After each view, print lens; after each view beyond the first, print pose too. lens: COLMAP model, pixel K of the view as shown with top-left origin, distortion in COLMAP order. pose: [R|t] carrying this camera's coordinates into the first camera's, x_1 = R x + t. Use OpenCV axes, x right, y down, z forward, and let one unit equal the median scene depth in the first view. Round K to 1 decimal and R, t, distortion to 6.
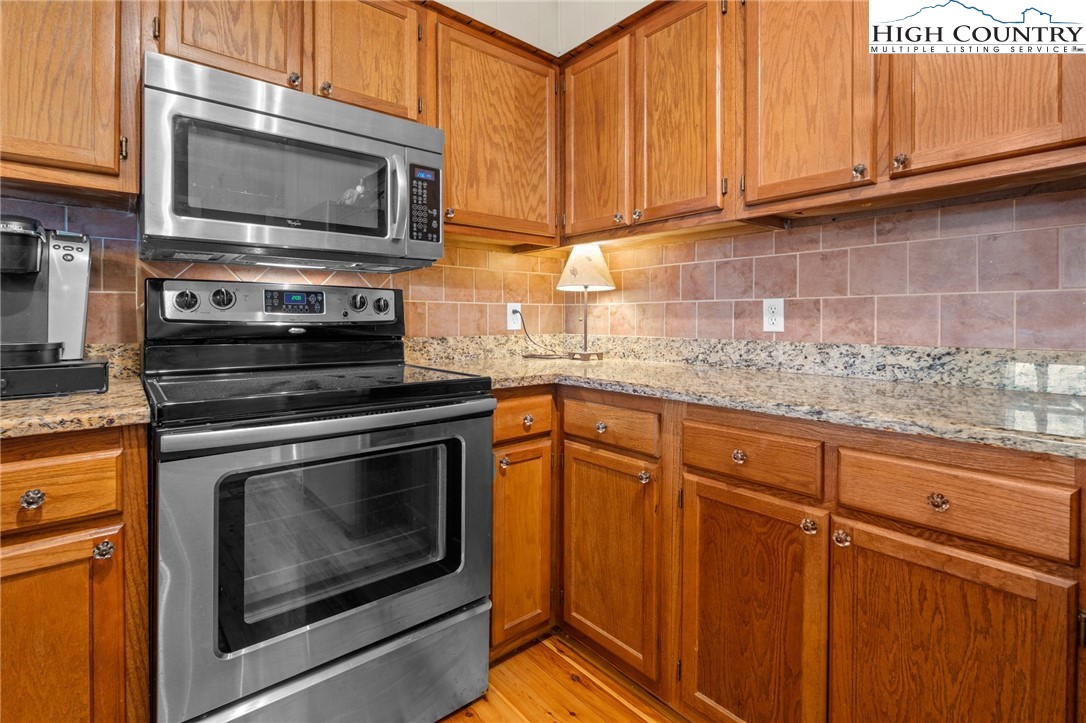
lens RADIAL K [[508.7, 0, 548.3], [0, 508.7, 320.4], [0, 0, 1]] dist [-0.004644, 0.001168]
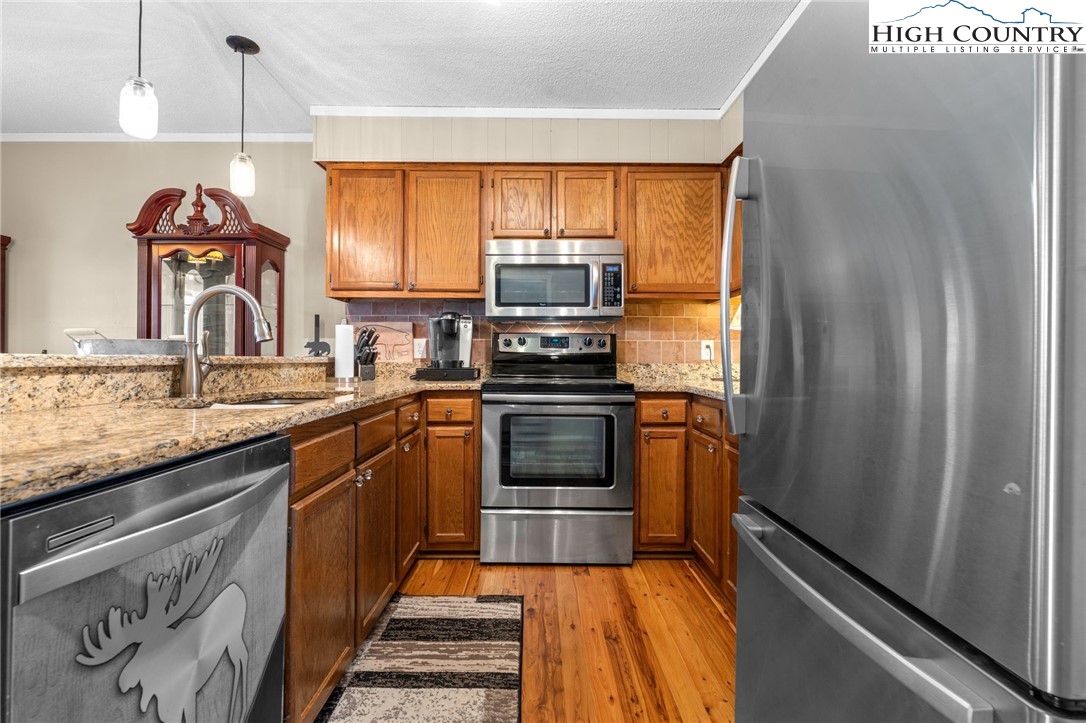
lens RADIAL K [[508.7, 0, 540.7], [0, 508.7, 357.0], [0, 0, 1]] dist [-0.004644, 0.001168]
pose [[0.766893, 0.002204, -0.641771, 0.667149], [-0.003178, 0.999995, -0.000363, 0.018119], [0.641767, 0.002318, 0.766896, -0.479865]]
